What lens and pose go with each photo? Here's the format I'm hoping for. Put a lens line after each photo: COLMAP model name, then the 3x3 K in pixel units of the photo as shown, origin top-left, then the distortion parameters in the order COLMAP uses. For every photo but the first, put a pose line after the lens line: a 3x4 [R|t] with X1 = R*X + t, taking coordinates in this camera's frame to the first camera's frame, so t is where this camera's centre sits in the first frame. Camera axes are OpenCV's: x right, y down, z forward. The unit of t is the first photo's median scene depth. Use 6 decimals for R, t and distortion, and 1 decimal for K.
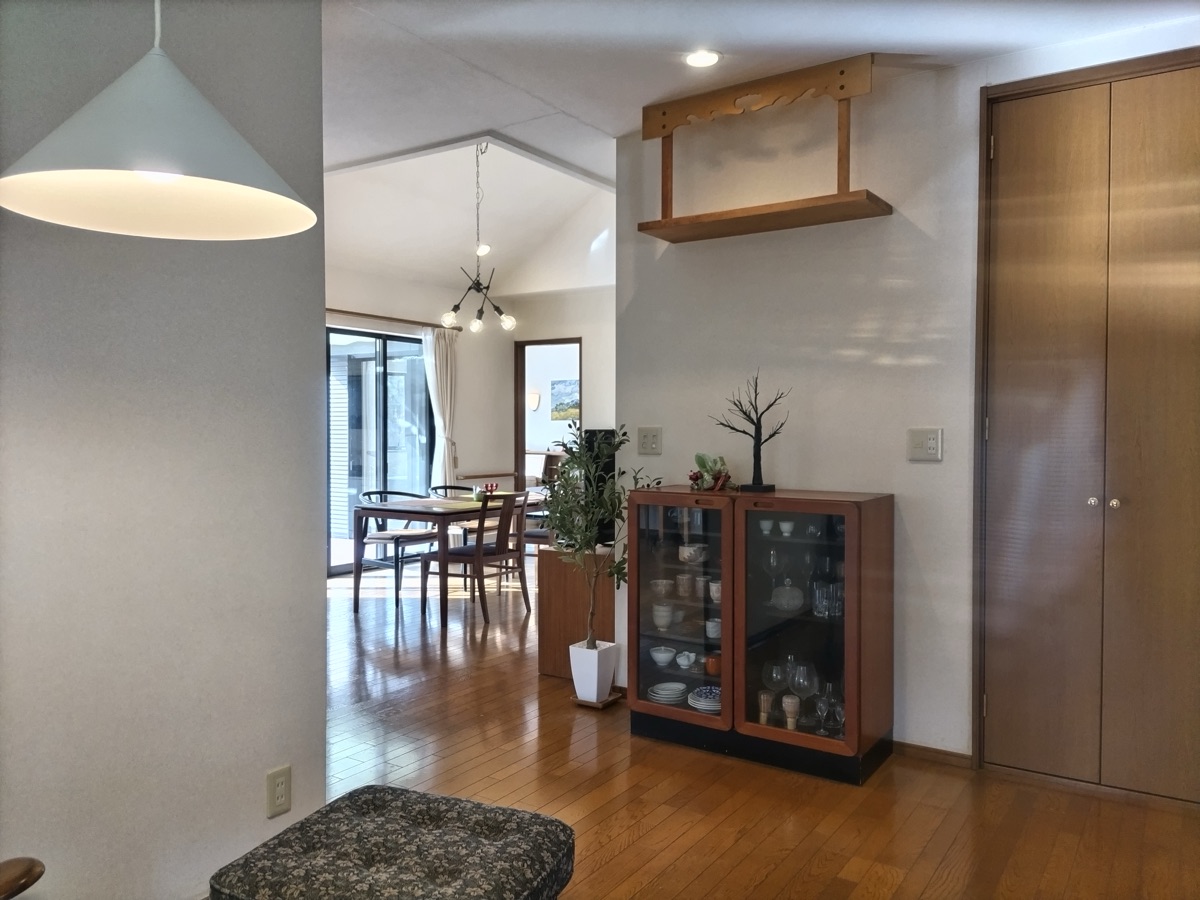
lens RADIAL K [[916.8, 0, 601.7], [0, 916.8, 449.8], [0, 0, 1]] dist [0.076089, -0.071626]
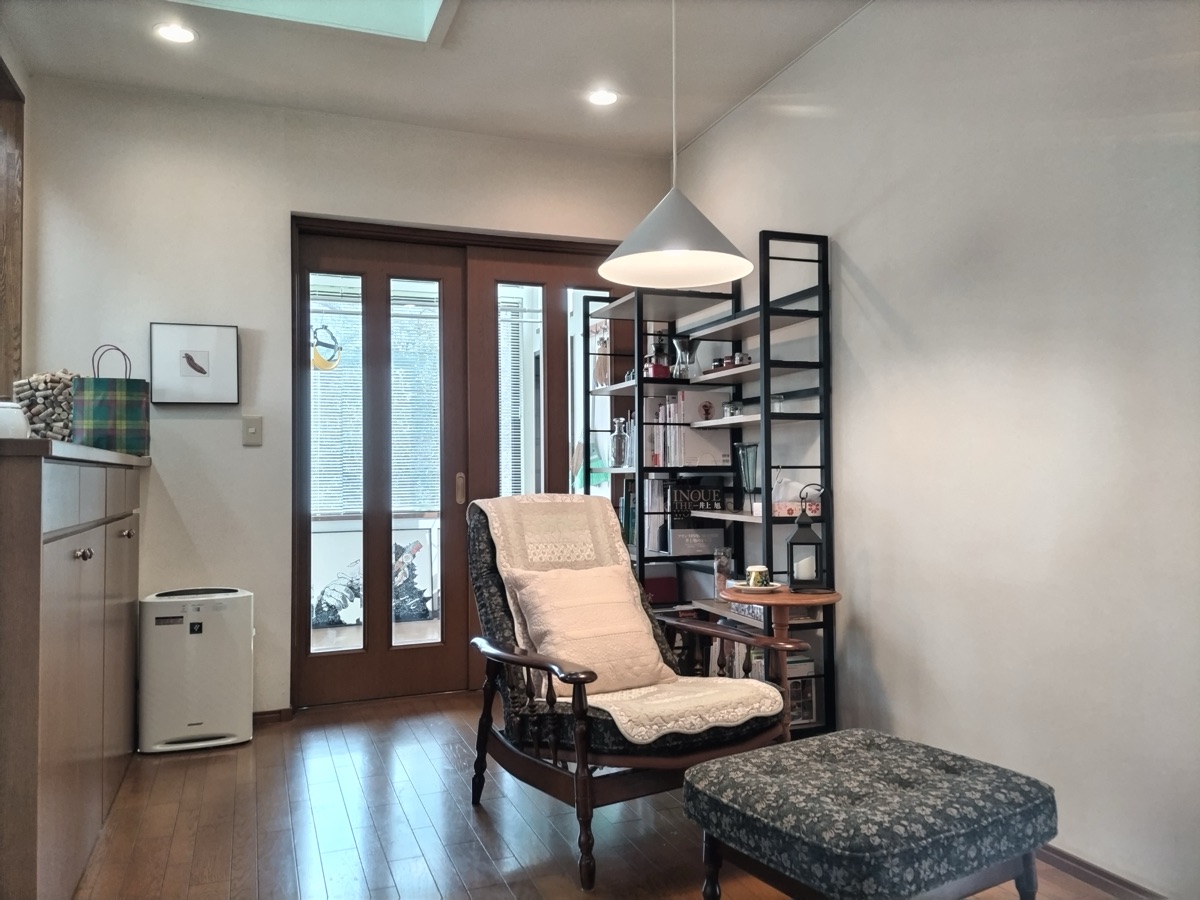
lens RADIAL K [[916.8, 0, 602.7], [0, 916.8, 448.3], [0, 0, 1]] dist [0.076089, -0.071626]
pose [[-0.595037, -0.016061, -0.803538, 0.806315], [0.004815, 0.999711, -0.023548, 0.089281], [0.803684, -0.017881, -0.594788, 1.415128]]
